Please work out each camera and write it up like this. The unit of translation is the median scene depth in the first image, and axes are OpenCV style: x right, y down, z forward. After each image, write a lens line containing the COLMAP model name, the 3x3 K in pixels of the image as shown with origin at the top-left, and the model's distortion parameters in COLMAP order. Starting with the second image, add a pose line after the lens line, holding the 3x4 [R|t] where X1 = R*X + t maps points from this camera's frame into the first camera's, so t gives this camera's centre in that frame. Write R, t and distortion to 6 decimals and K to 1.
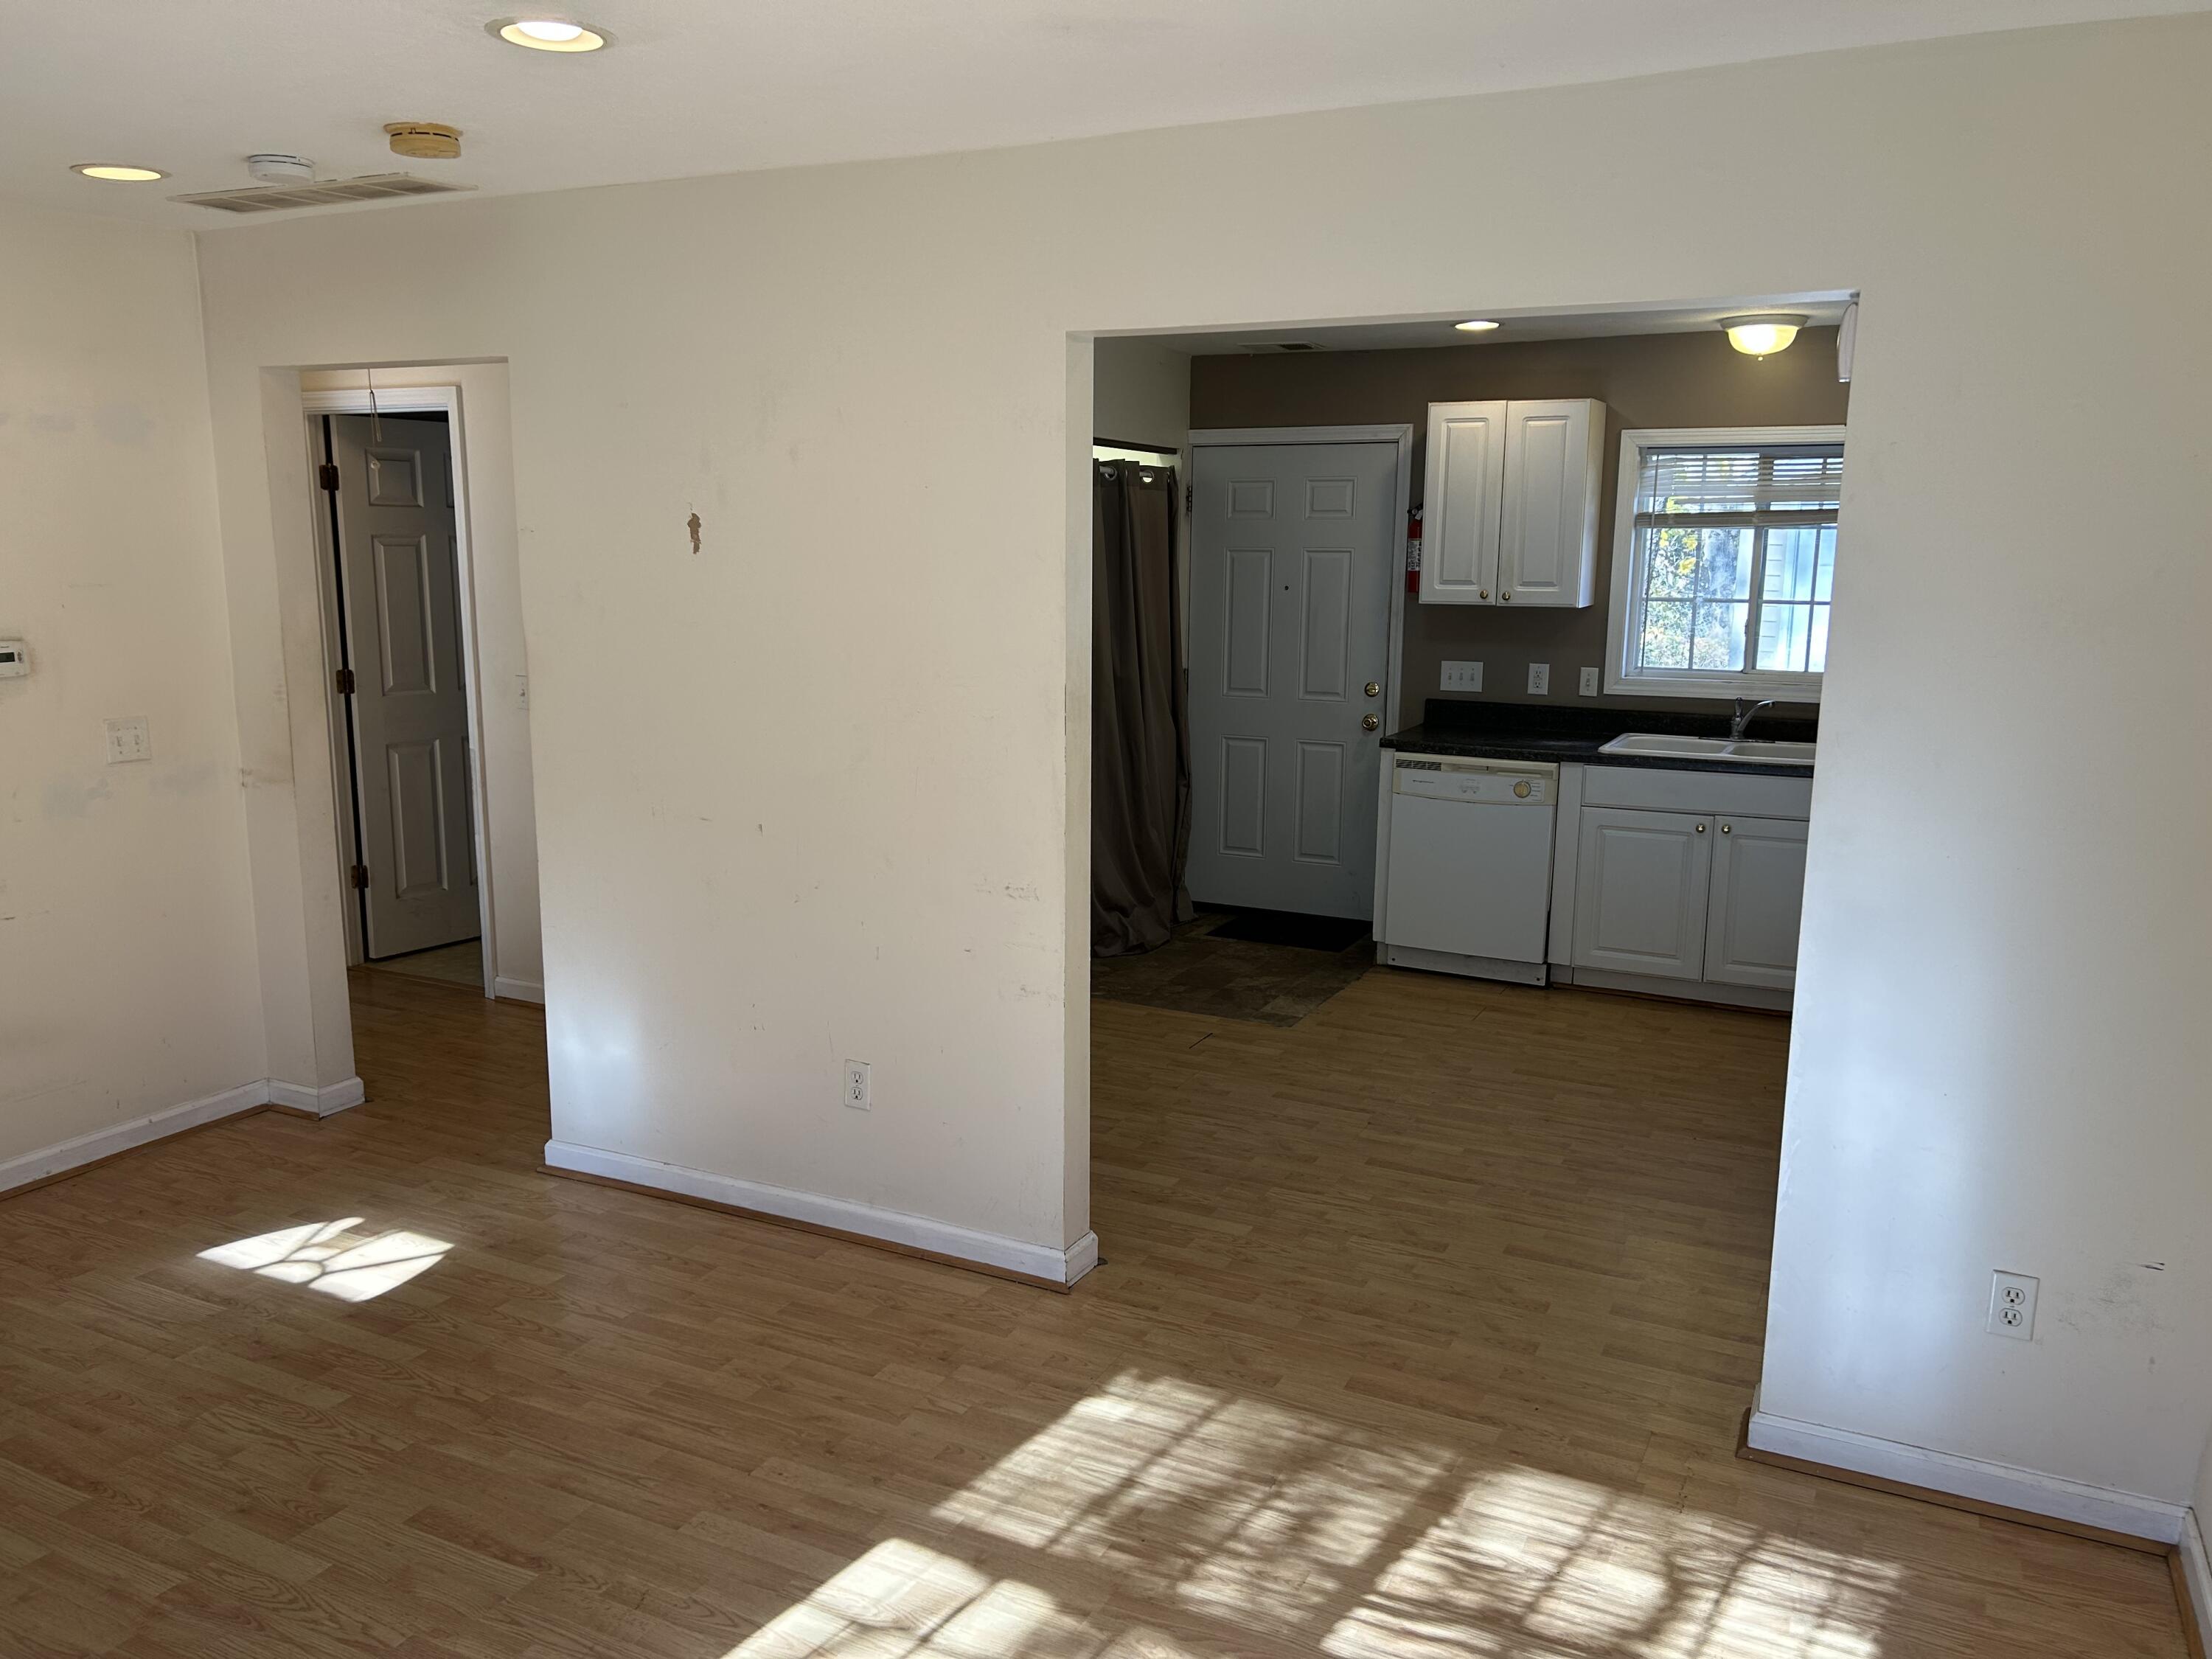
lens RADIAL K [[1743.4, 0, 1101.6], [0, 1743.4, 851.1], [0, 0, 1]] dist [0.118956, -0.121718]
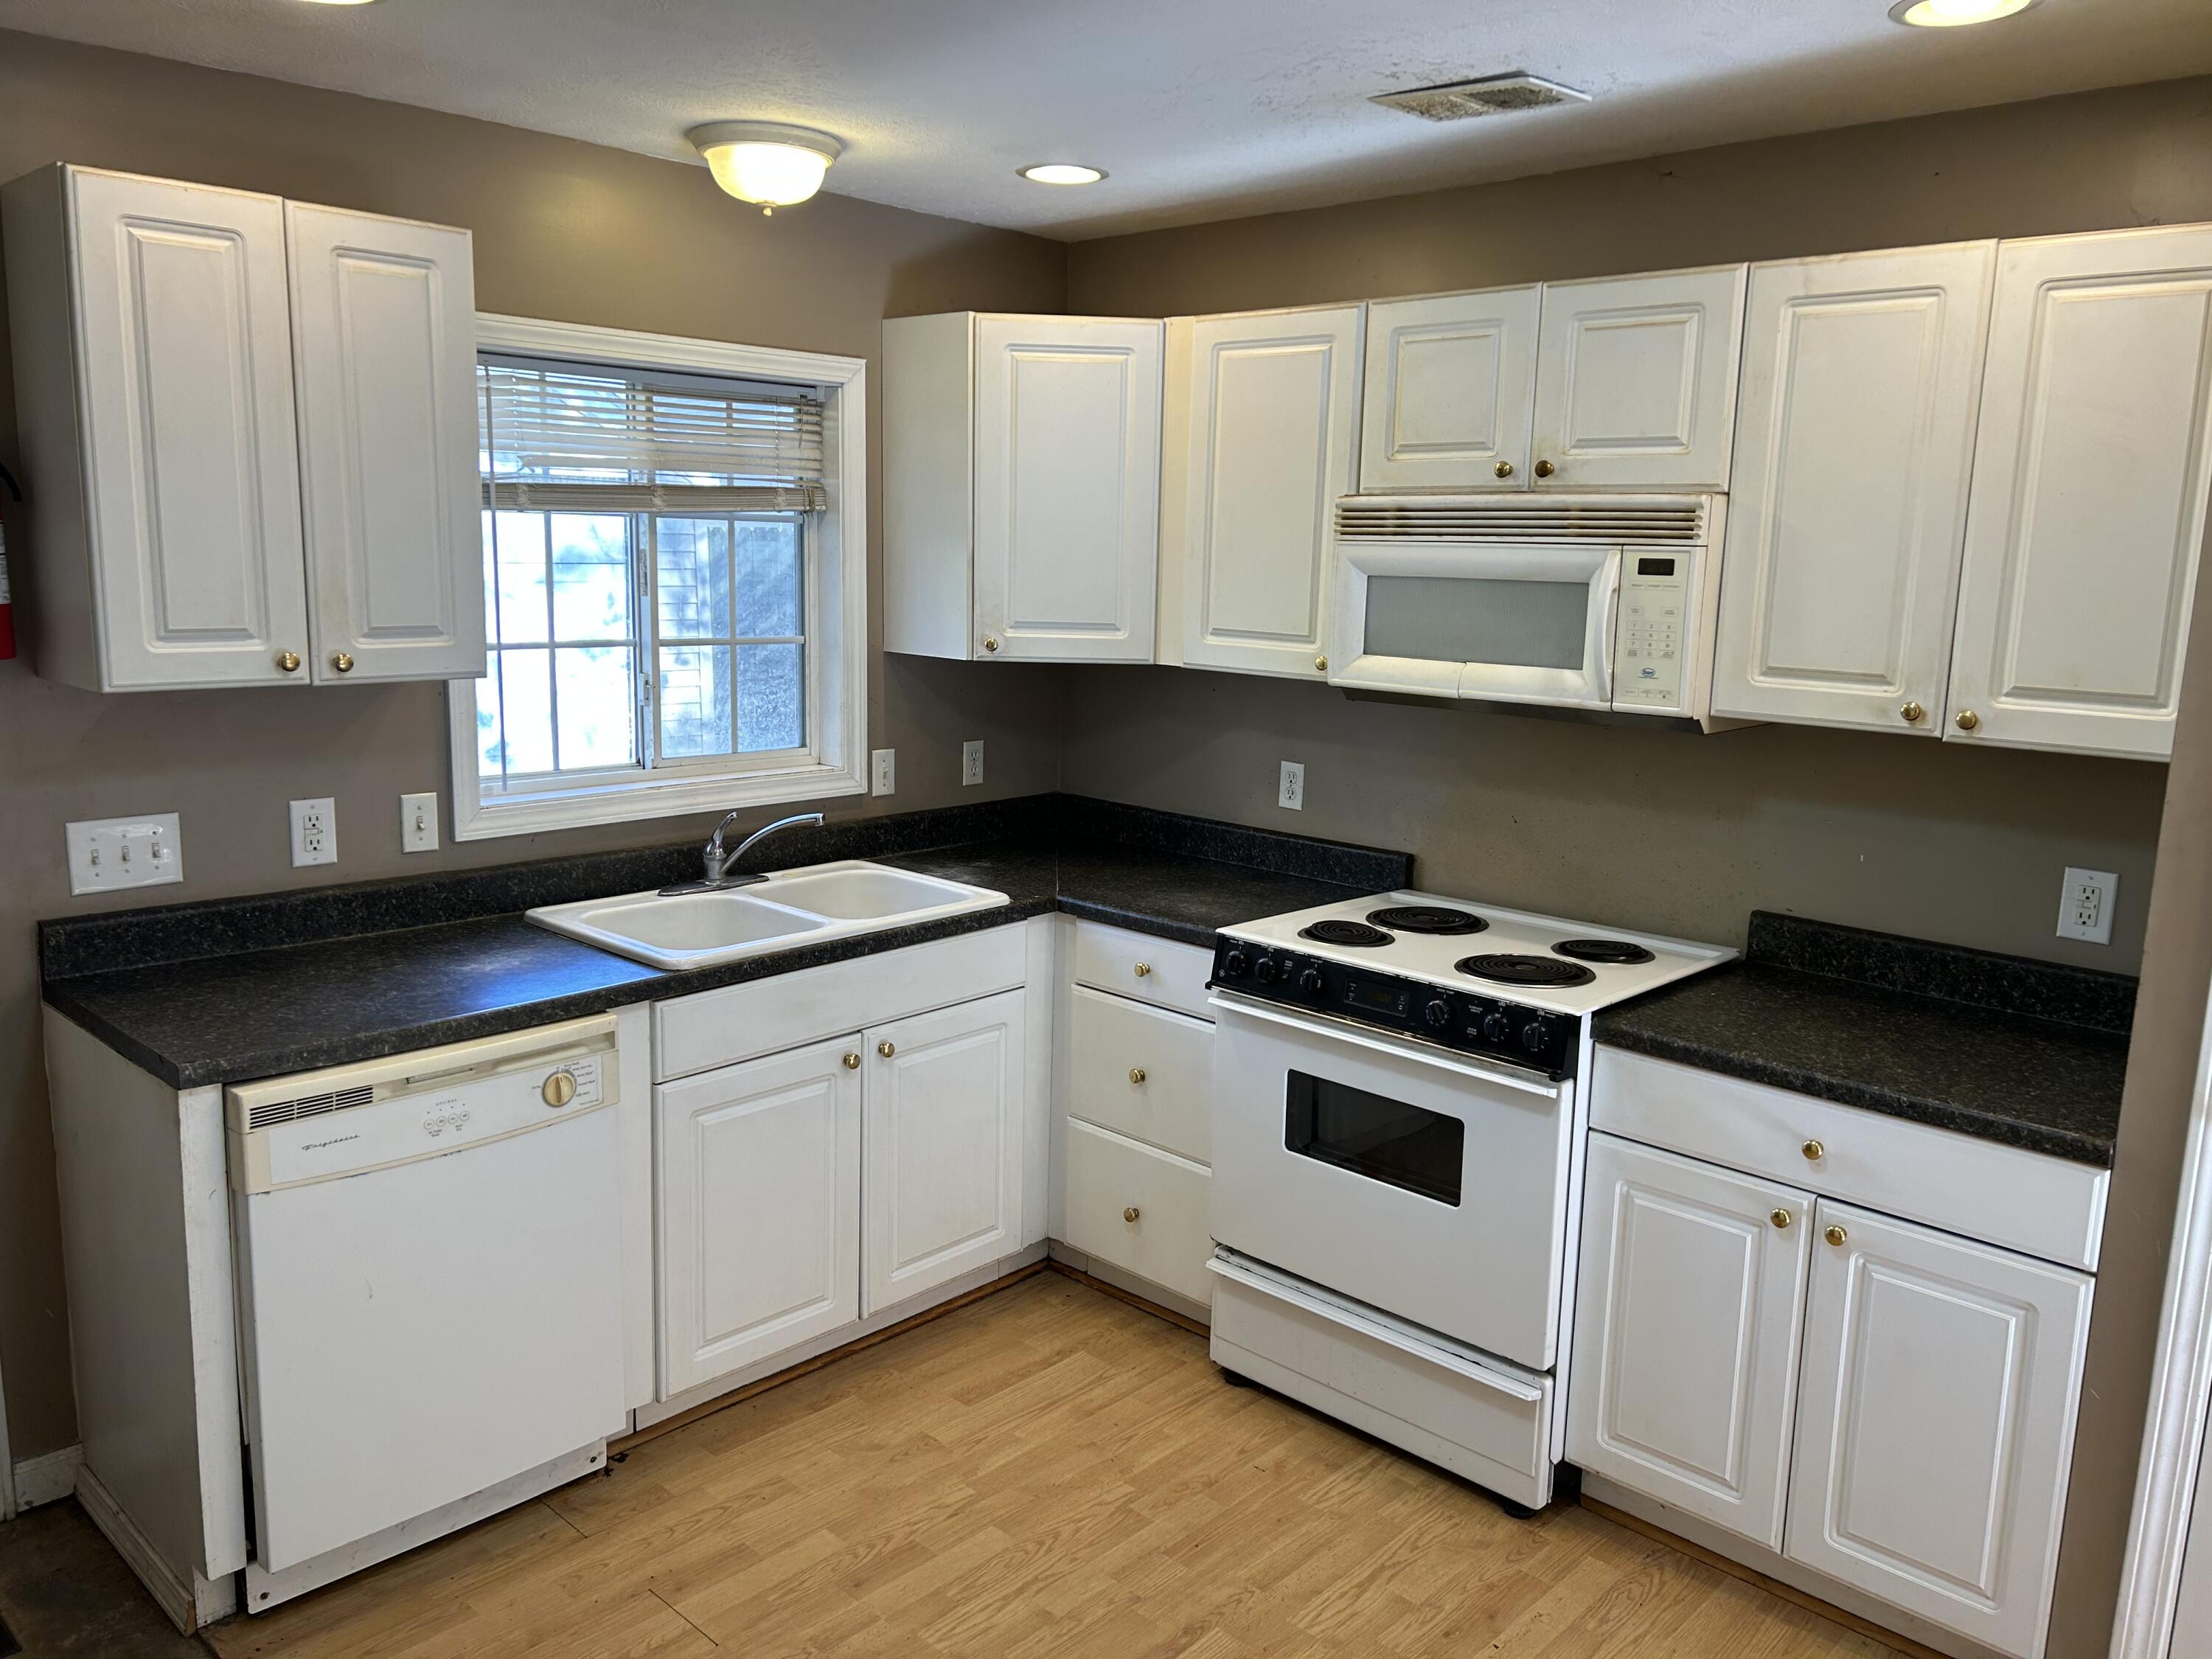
lens RADIAL K [[1689.4, 0, 1098.0], [0, 1689.4, 835.5], [0, 0, 1]] dist [0.080676, -0.075858]
pose [[0.281633, -0.171712, 0.944033, -0.119204], [0.147795, 0.979879, 0.134141, -0.132177], [-0.948071, 0.101745, 0.301345, 0.702359]]
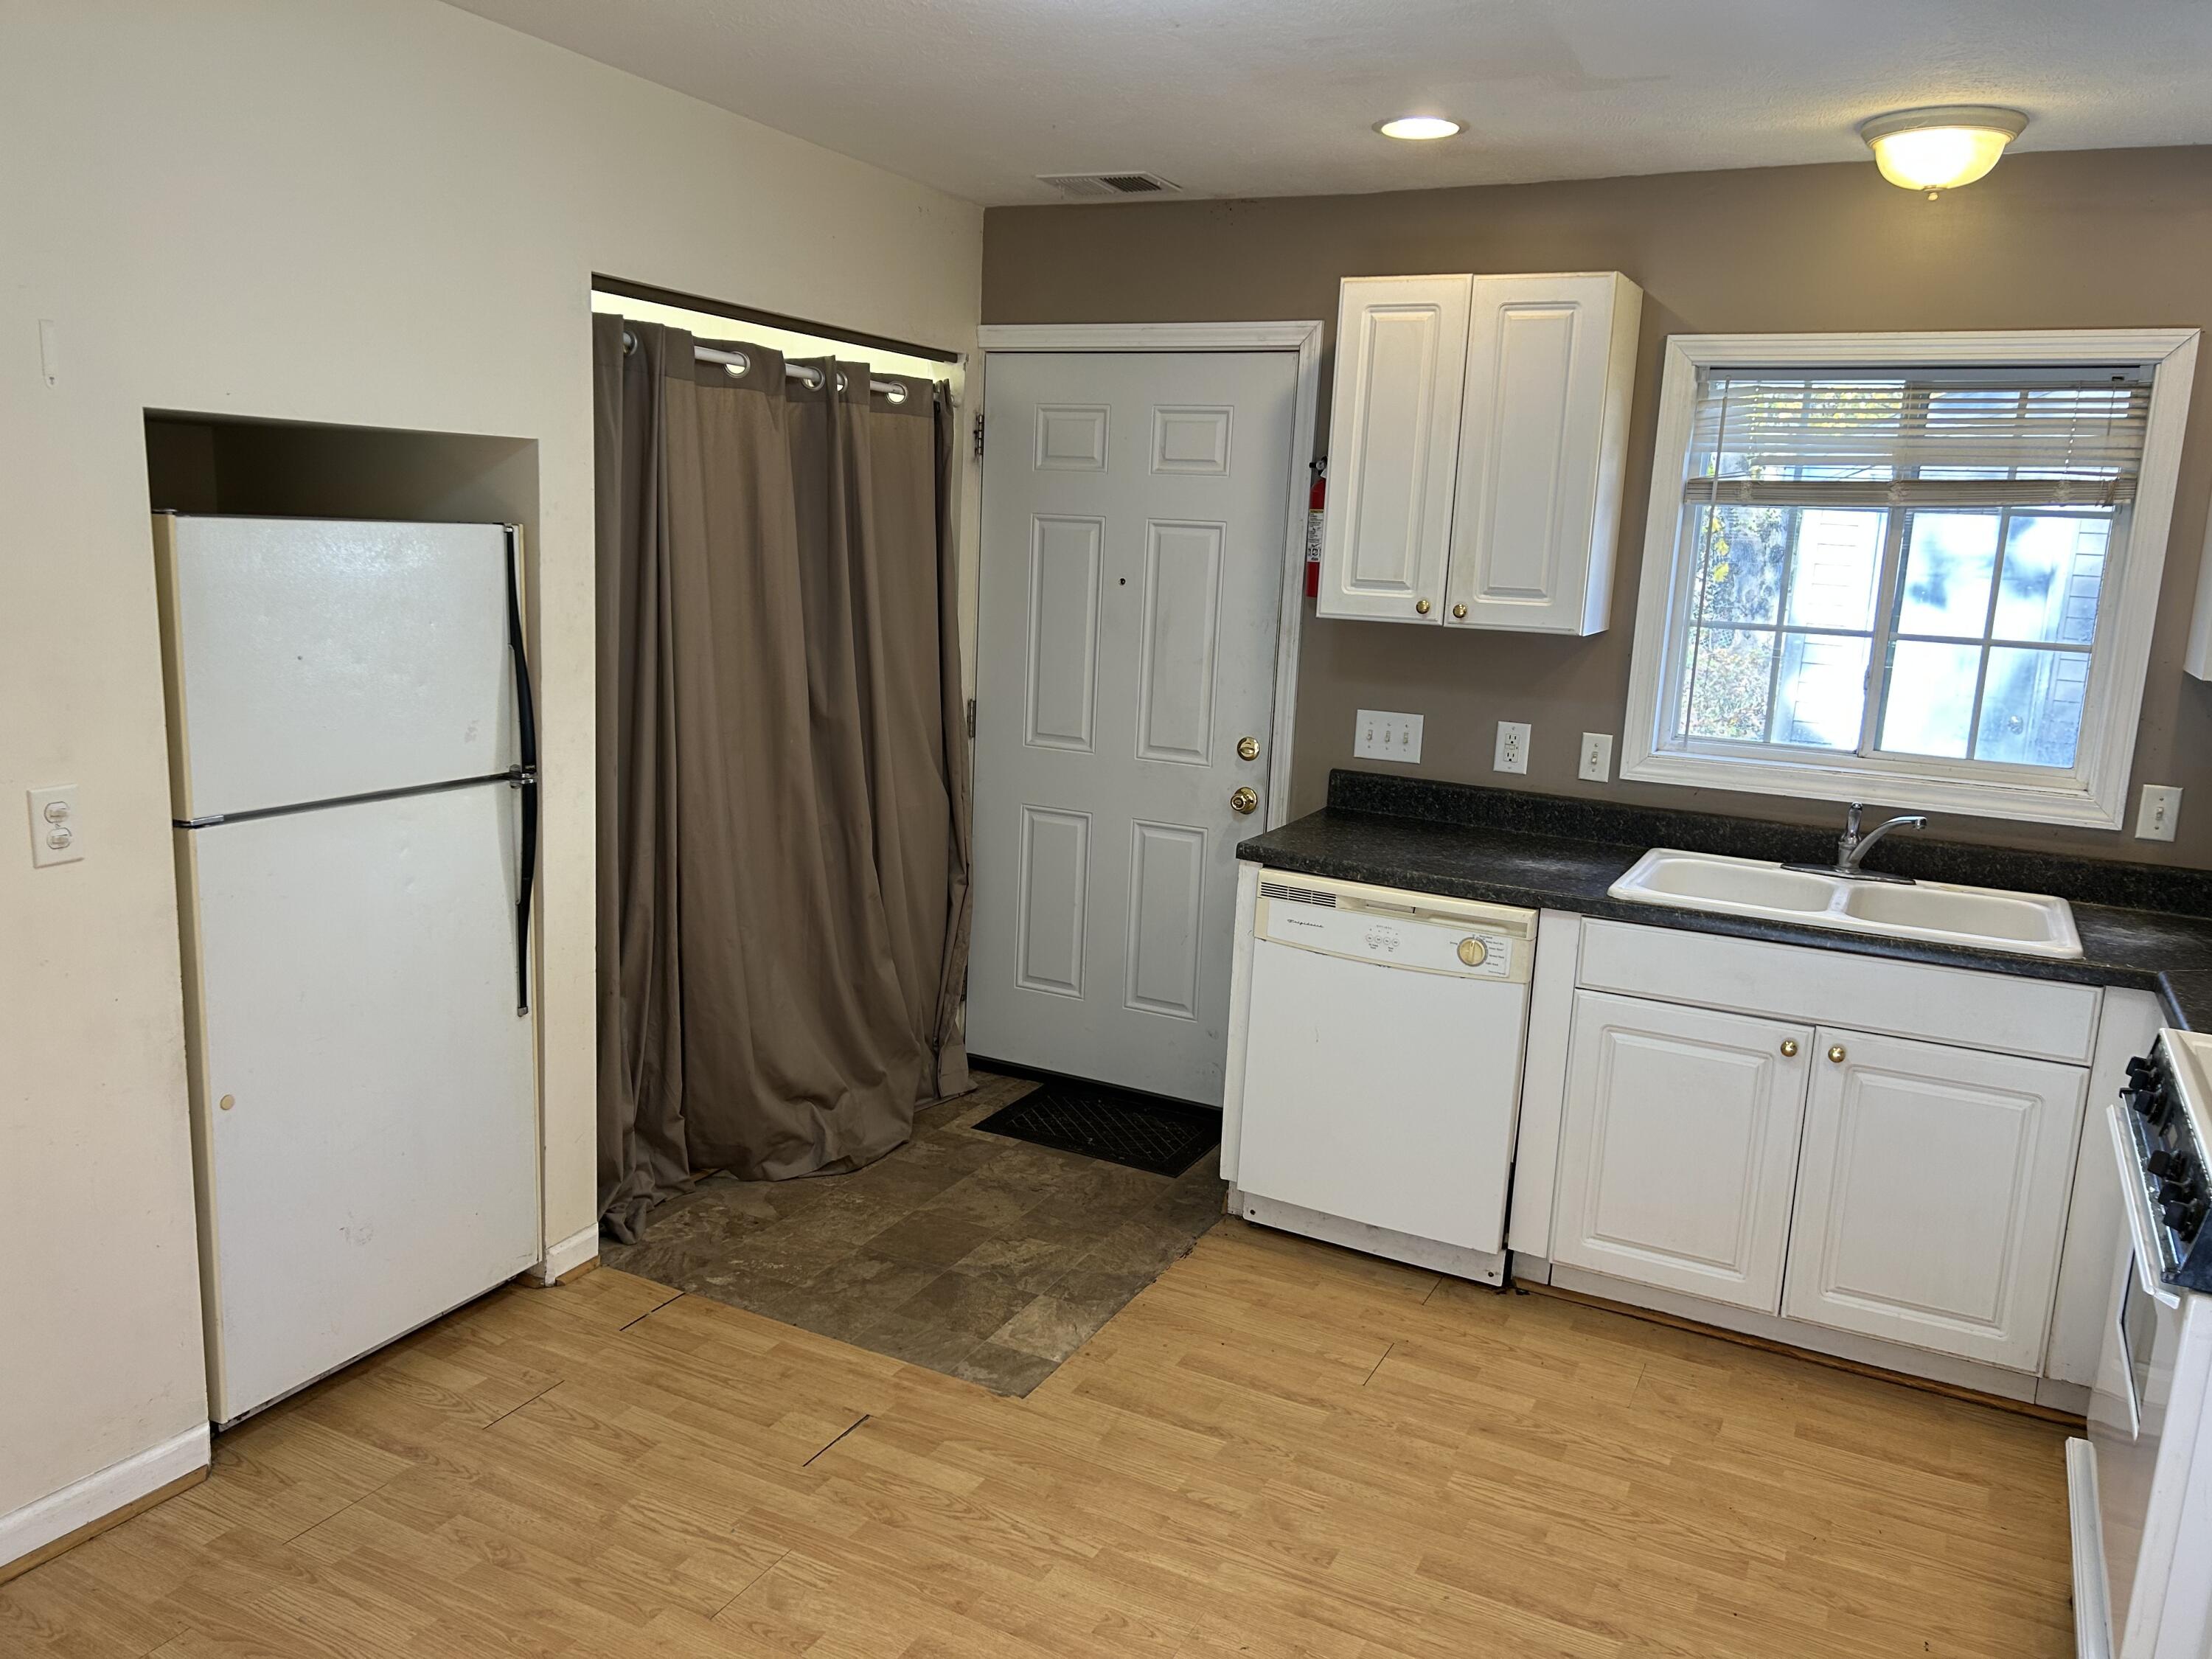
lens RADIAL K [[1689.4, 0, 1098.0], [0, 1689.4, 835.5], [0, 0, 1]] dist [0.080676, -0.075858]
pose [[0.999283, 0.036429, -0.010280, 0.117811], [-0.036335, 0.999297, 0.009196, -0.070897], [0.010608, -0.008816, 0.999905, 0.431108]]
